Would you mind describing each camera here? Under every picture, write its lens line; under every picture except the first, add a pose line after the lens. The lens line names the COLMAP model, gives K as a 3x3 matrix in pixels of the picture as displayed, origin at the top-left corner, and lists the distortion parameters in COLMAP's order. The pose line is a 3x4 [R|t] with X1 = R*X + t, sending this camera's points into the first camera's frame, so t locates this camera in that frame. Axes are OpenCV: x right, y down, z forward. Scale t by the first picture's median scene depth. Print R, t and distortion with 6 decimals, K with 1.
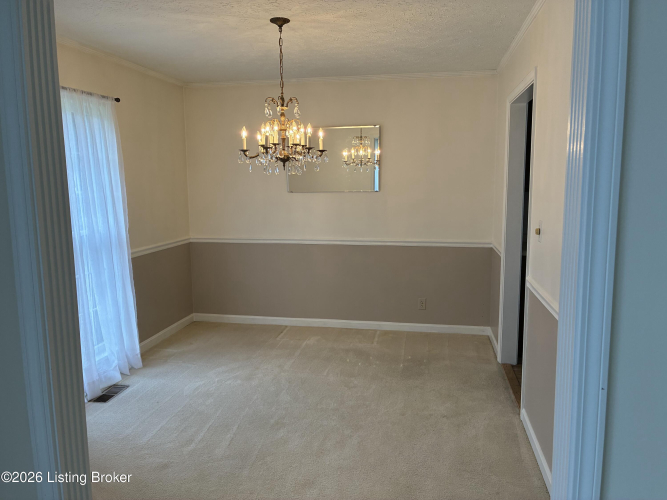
lens RADIAL K [[507.6, 0, 334.5], [0, 507.6, 248.5], [0, 0, 1]] dist [0.007845, -0.001601]
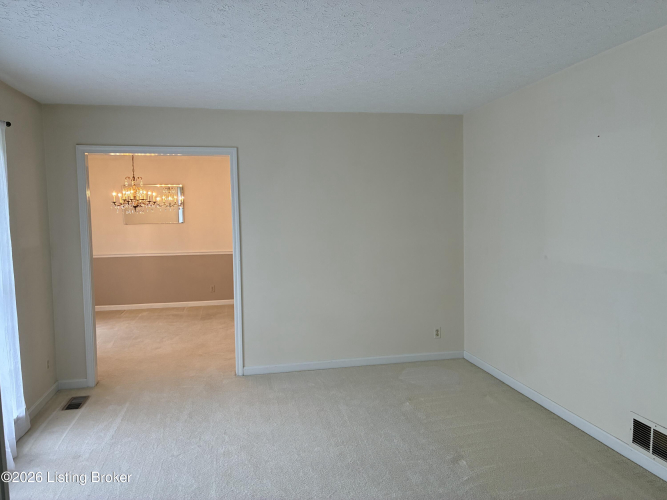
lens RADIAL K [[507.6, 0, 331.6], [0, 507.6, 248.4], [0, 0, 1]] dist [0.007845, -0.001601]
pose [[0.929707, -0.029535, 0.367115, -0.083570], [0.055673, 0.996595, -0.060812, 0.110116], [-0.364069, 0.076976, 0.928186, -0.802017]]
